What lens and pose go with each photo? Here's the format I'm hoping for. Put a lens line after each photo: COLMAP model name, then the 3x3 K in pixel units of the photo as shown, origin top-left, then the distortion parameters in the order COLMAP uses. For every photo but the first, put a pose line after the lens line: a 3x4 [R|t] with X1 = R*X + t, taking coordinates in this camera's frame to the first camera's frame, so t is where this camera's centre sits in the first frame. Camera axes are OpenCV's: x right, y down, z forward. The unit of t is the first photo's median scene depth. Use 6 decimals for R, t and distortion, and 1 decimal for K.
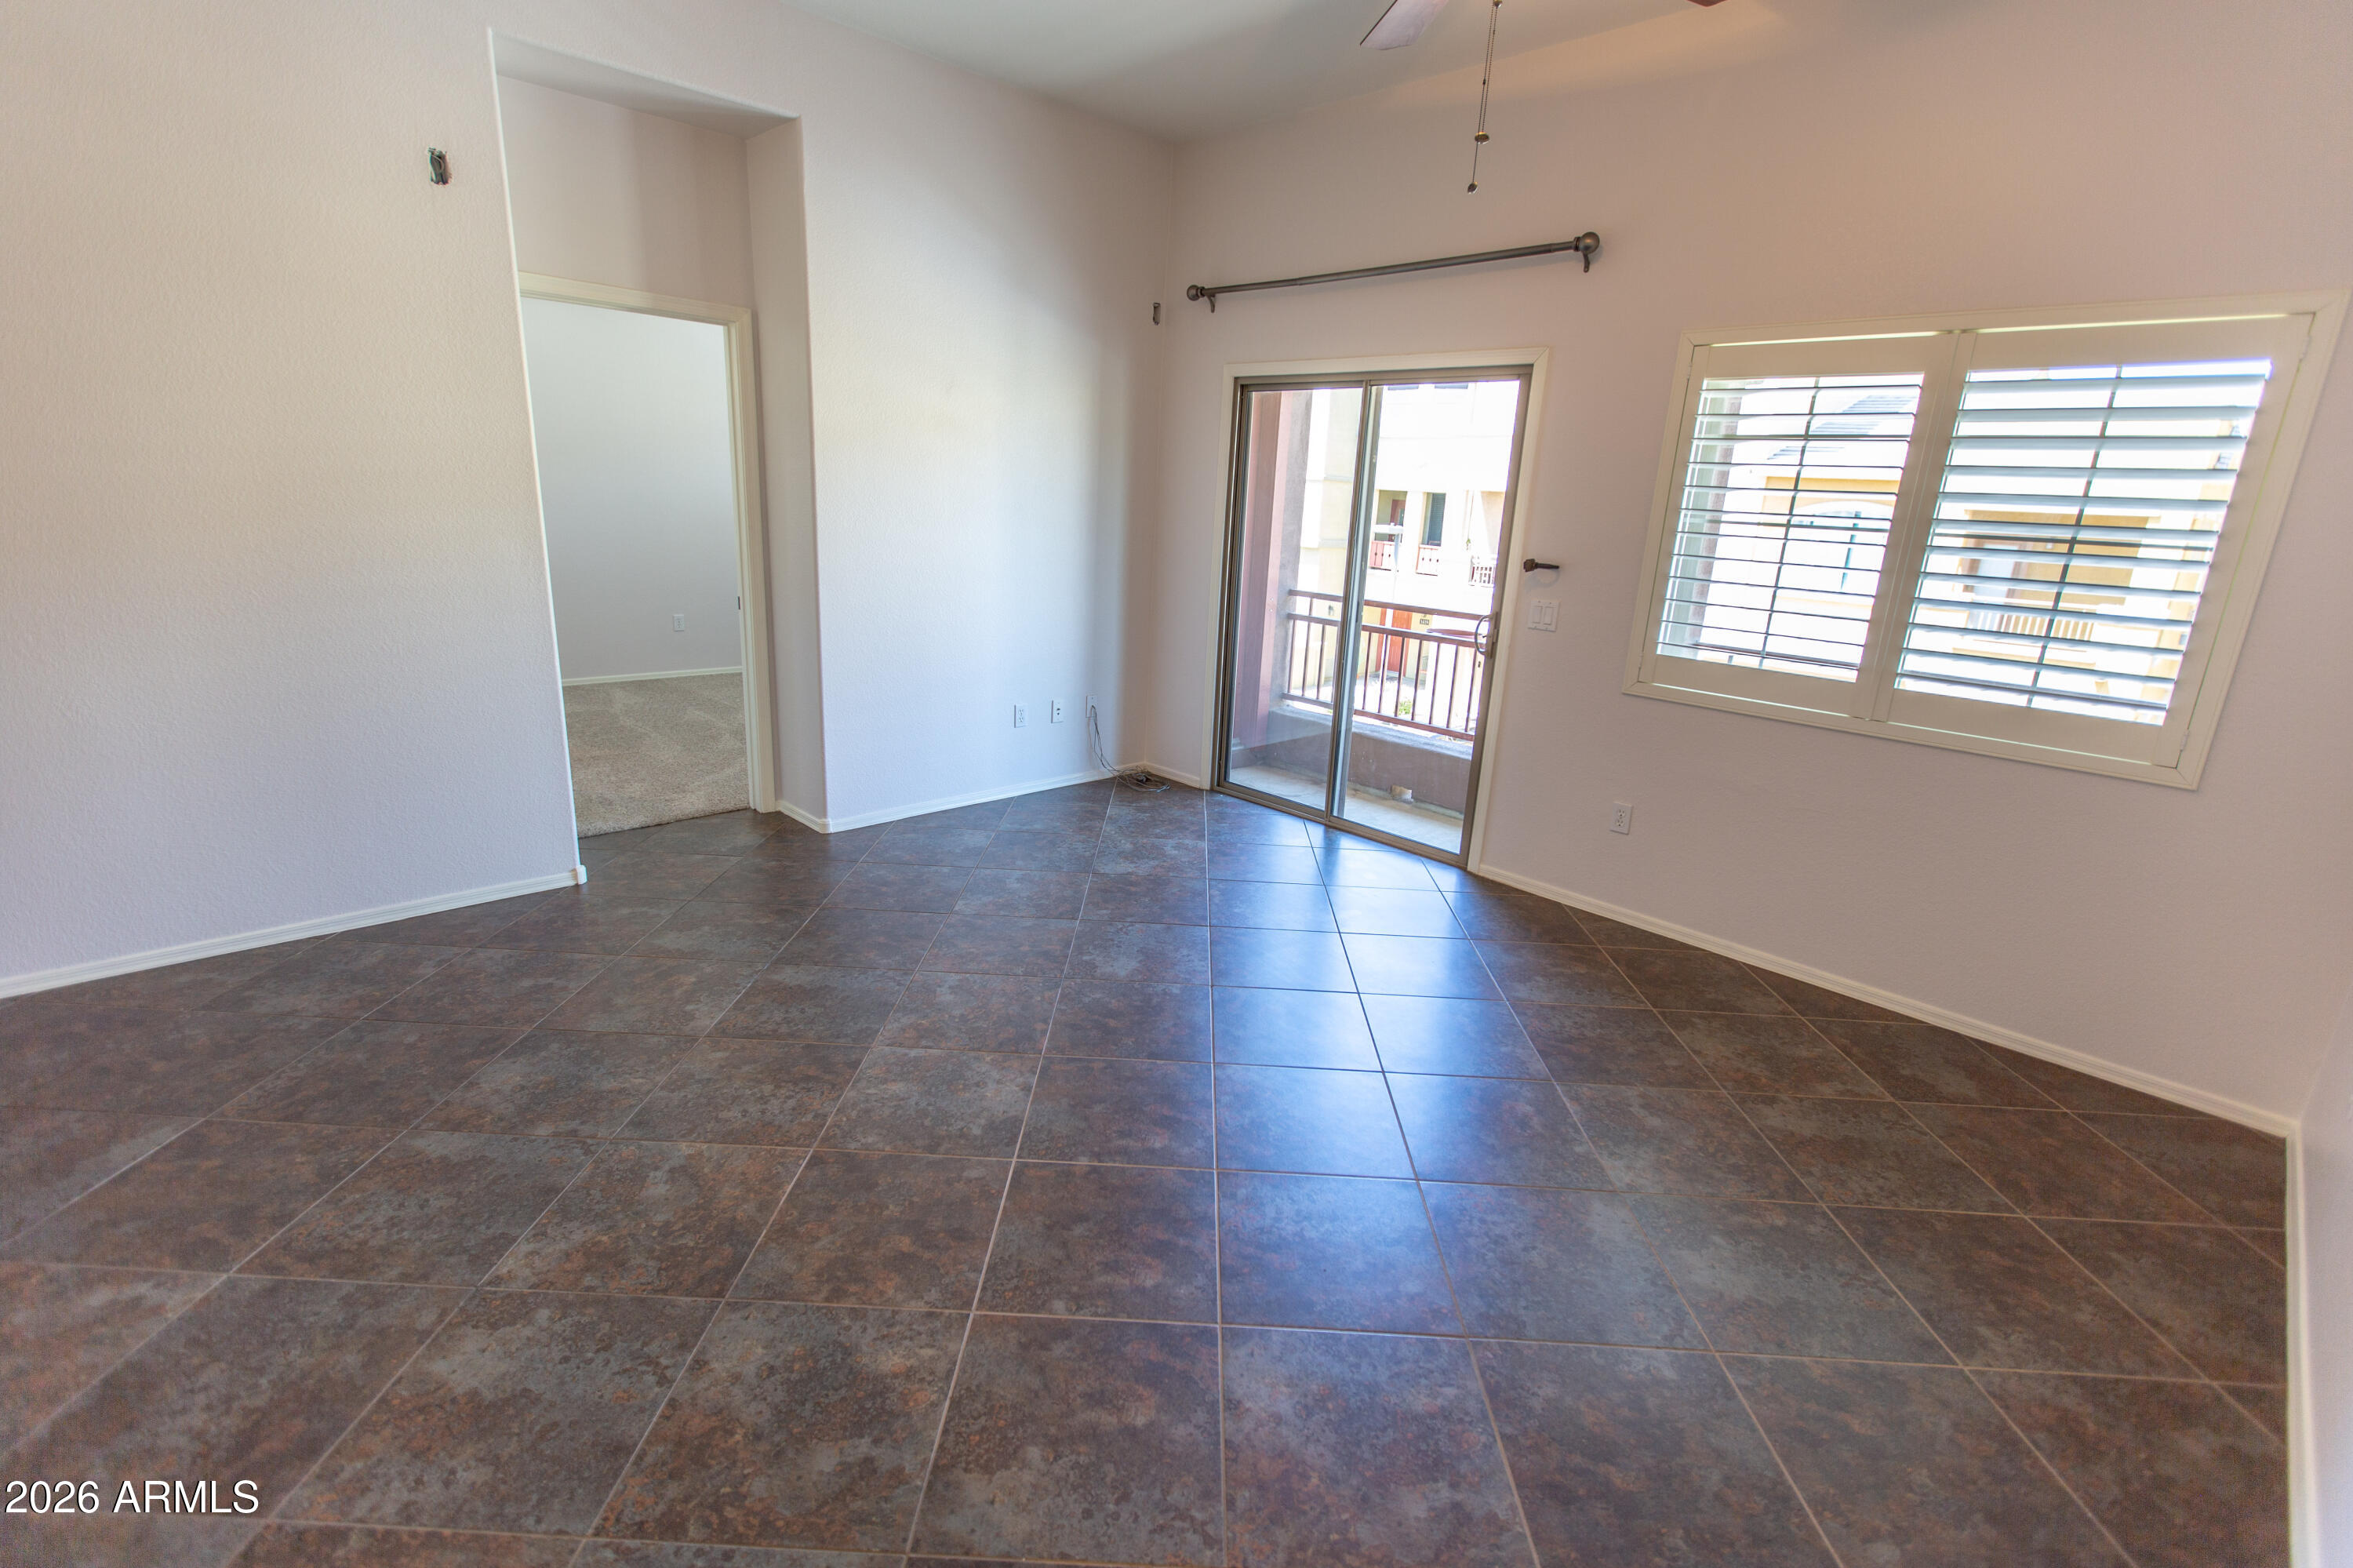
lens RADIAL K [[1057.4, 0, 1182.6], [0, 1057.4, 773.9], [0, 0, 1]] dist [0.014326, -0.006464]
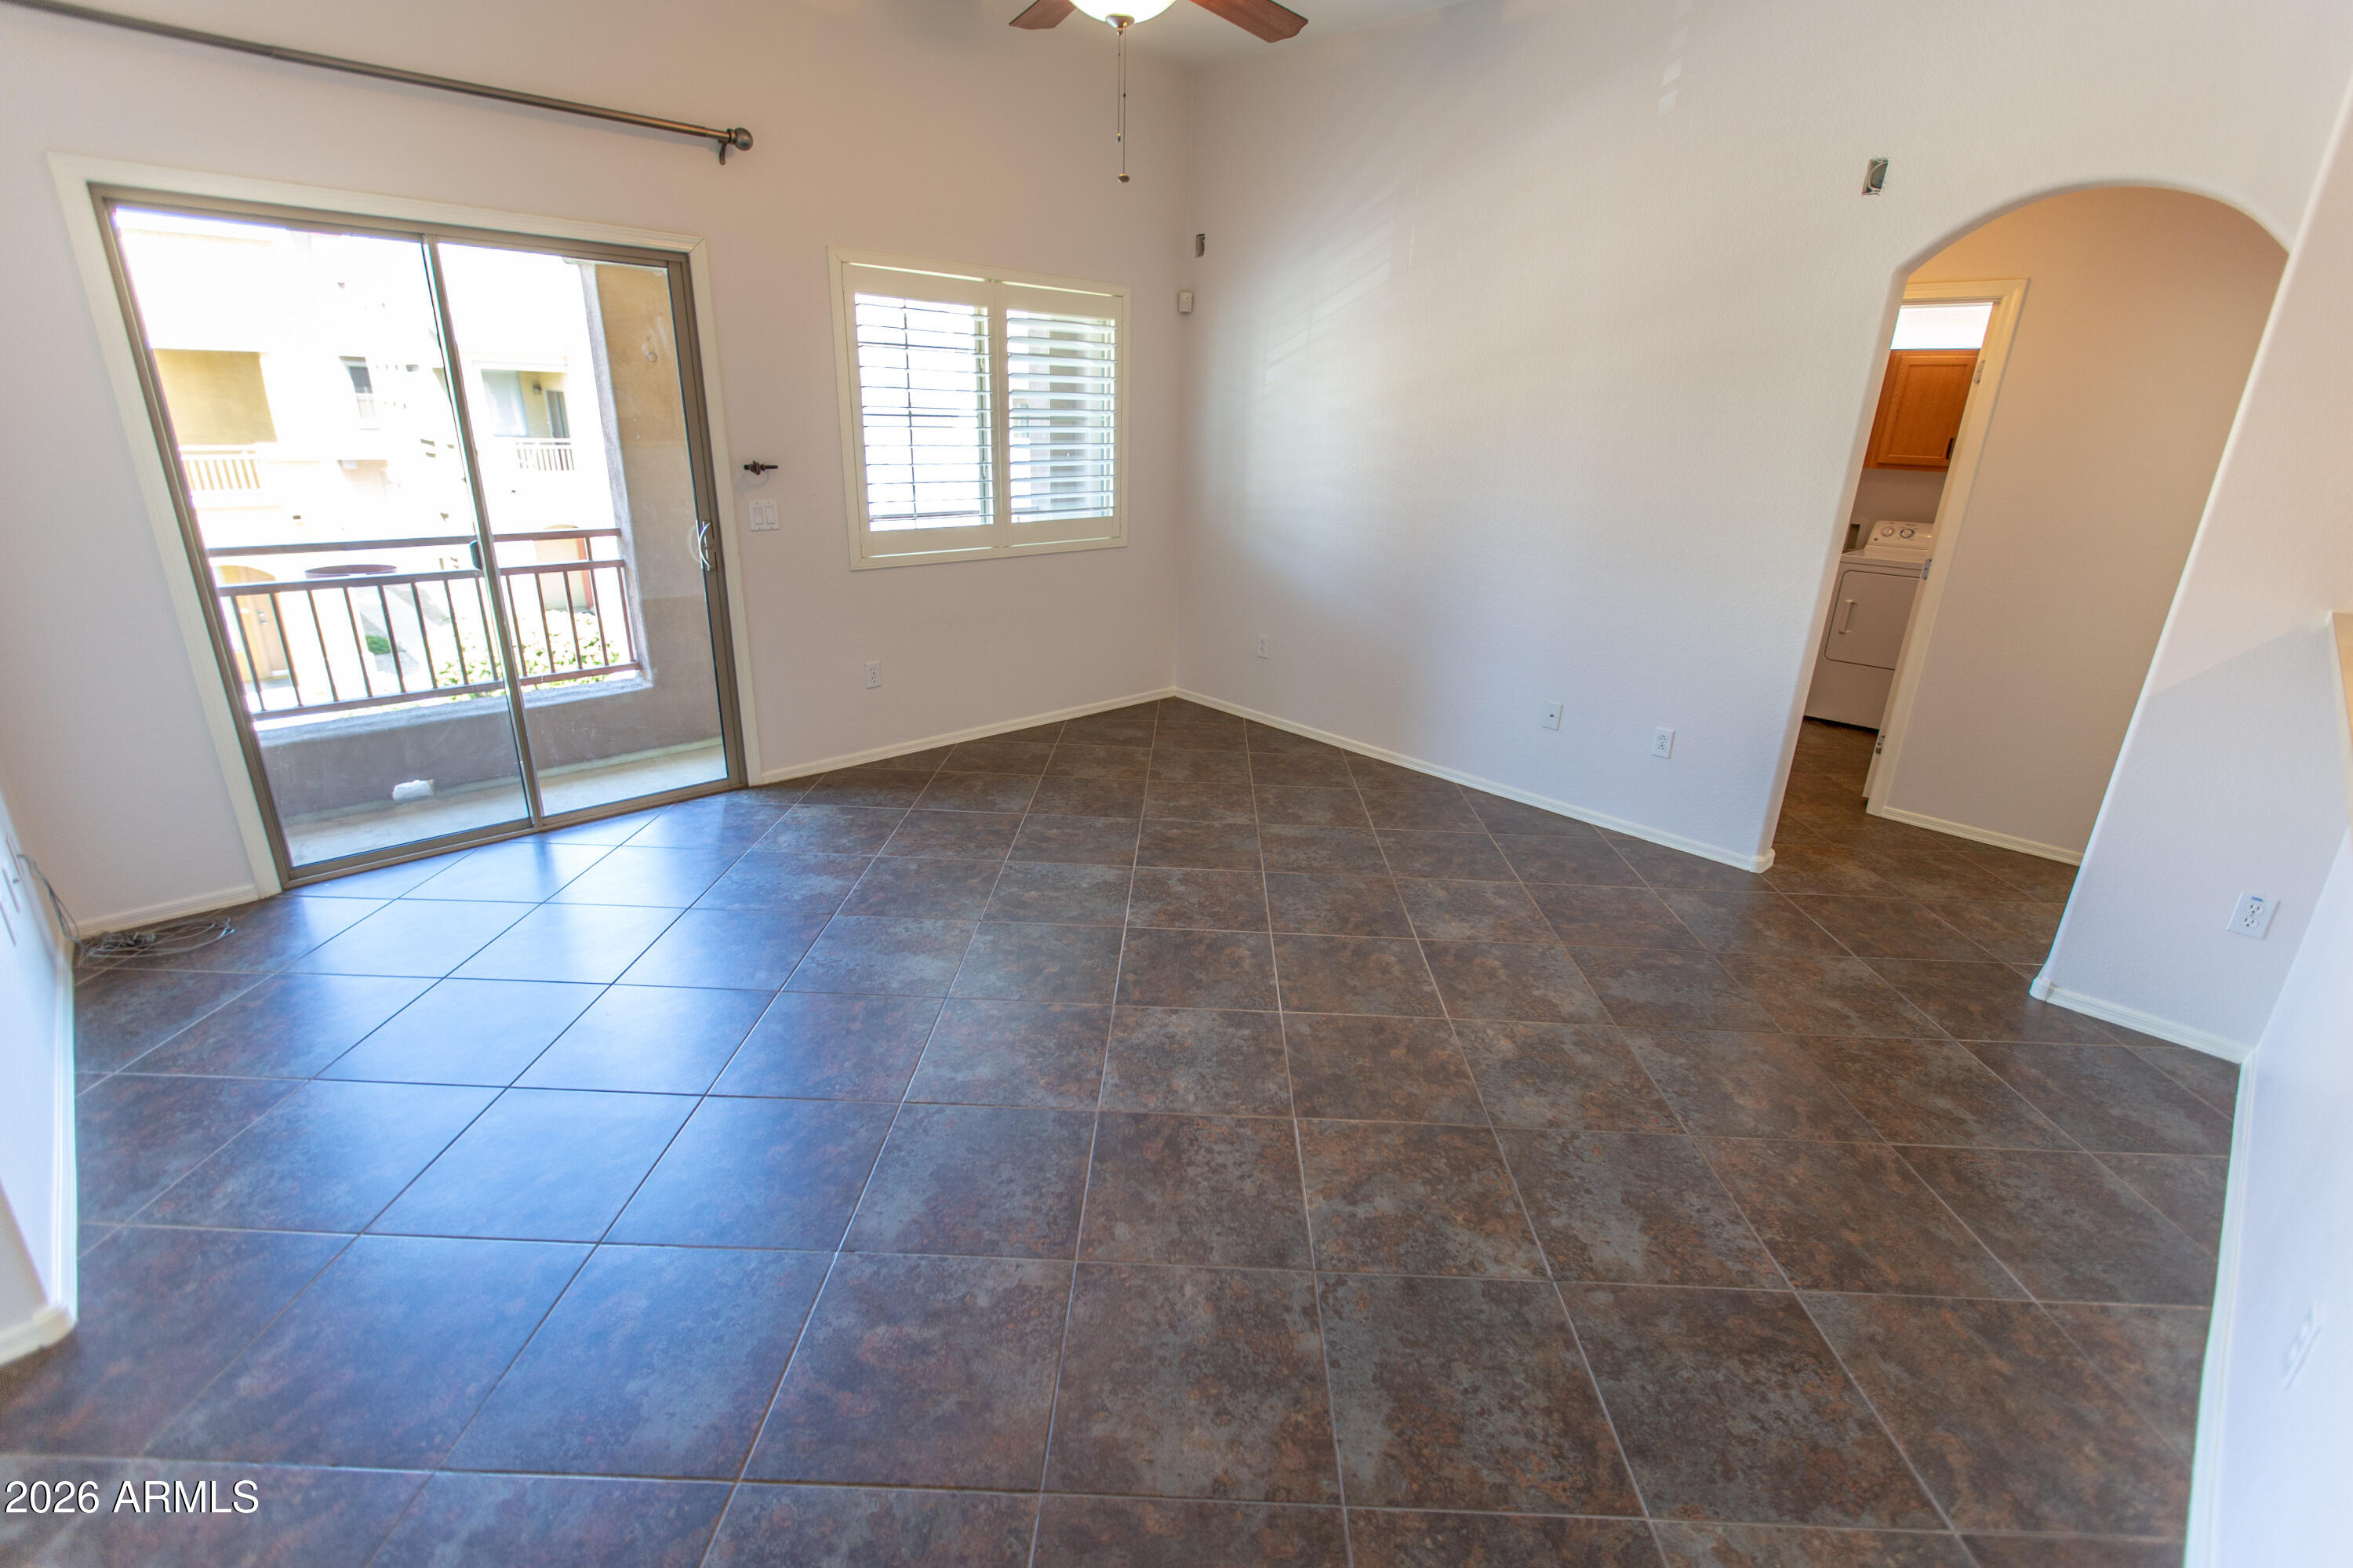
lens RADIAL K [[1057.4, 0, 1182.6], [0, 1057.4, 773.9], [0, 0, 1]] dist [0.014326, -0.006464]
pose [[0.005917, -0.378761, 0.925476, -1.029544], [0.228762, 0.901462, 0.367470, -0.306150], [-0.973464, 0.209539, 0.091979, 0.825920]]
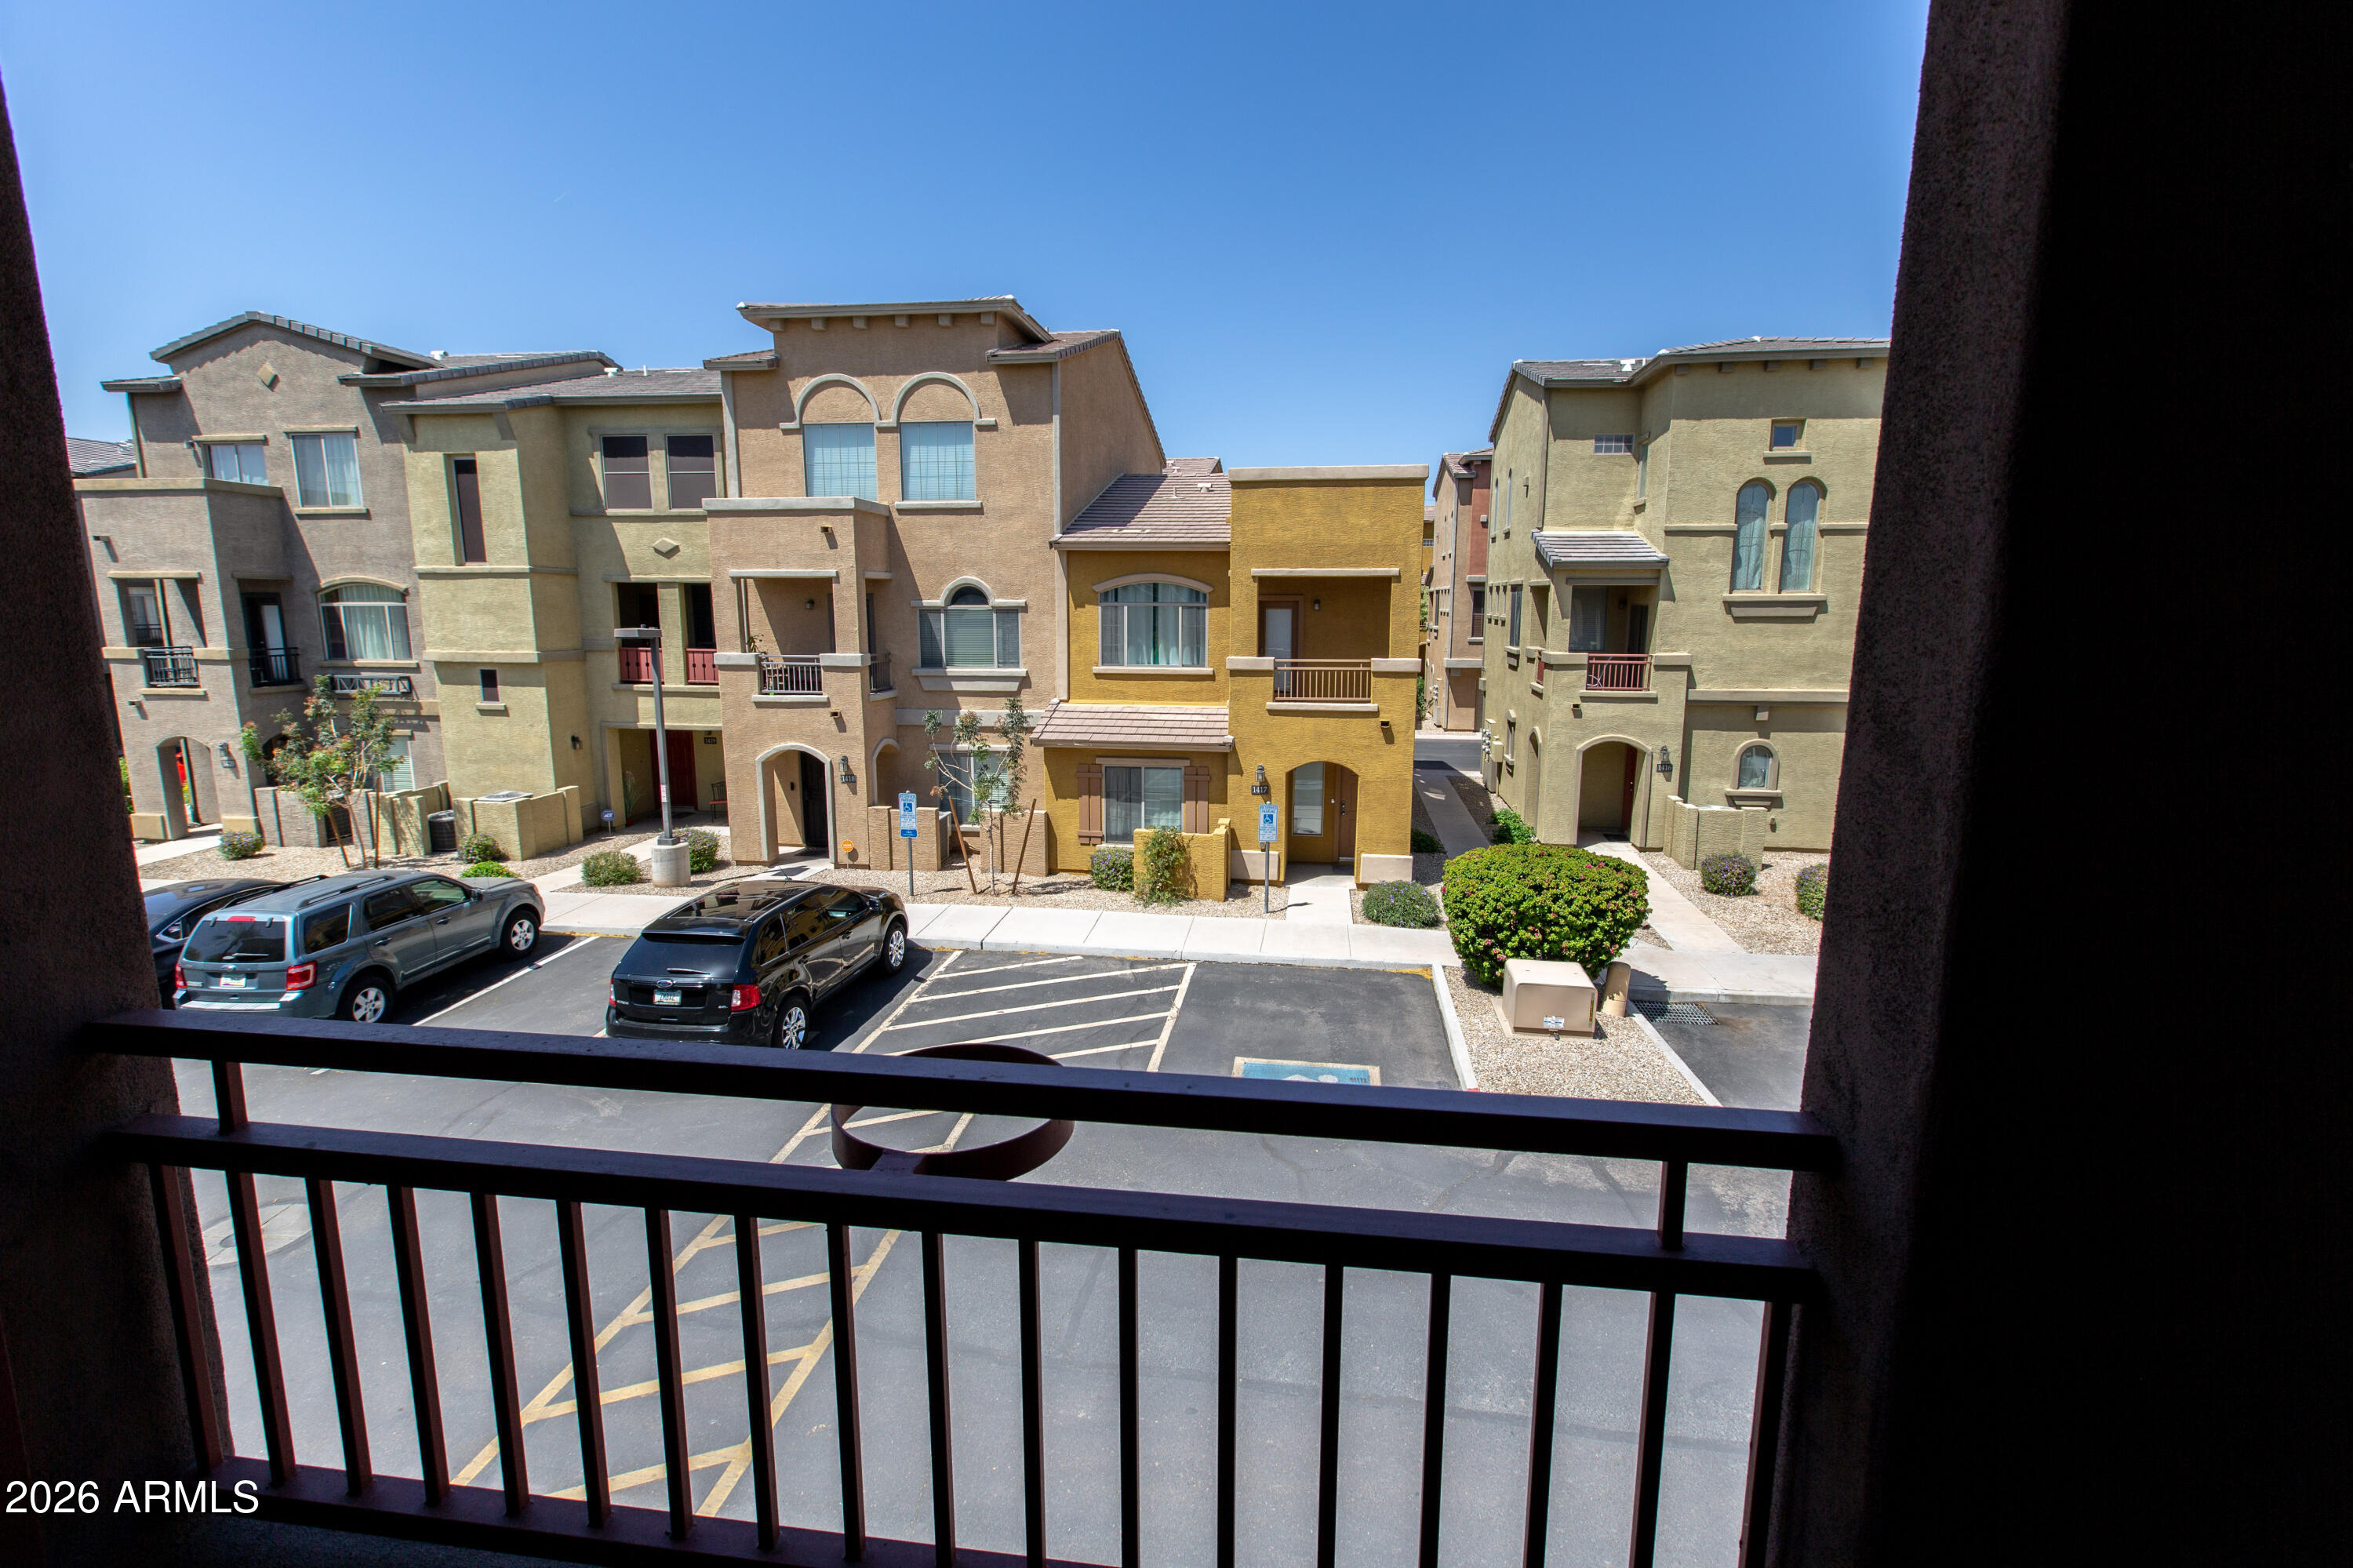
lens RADIAL K [[1058.0, 0, 1186.9], [0, 1058.0, 778.5], [0, 0, 1]] dist [0.008577, -0.004822]
pose [[0.788431, -0.150790, 0.596355, 0.315348], [0.197368, 0.980242, -0.013080, -0.379199], [-0.582600, 0.128014, 0.802614, 1.597230]]
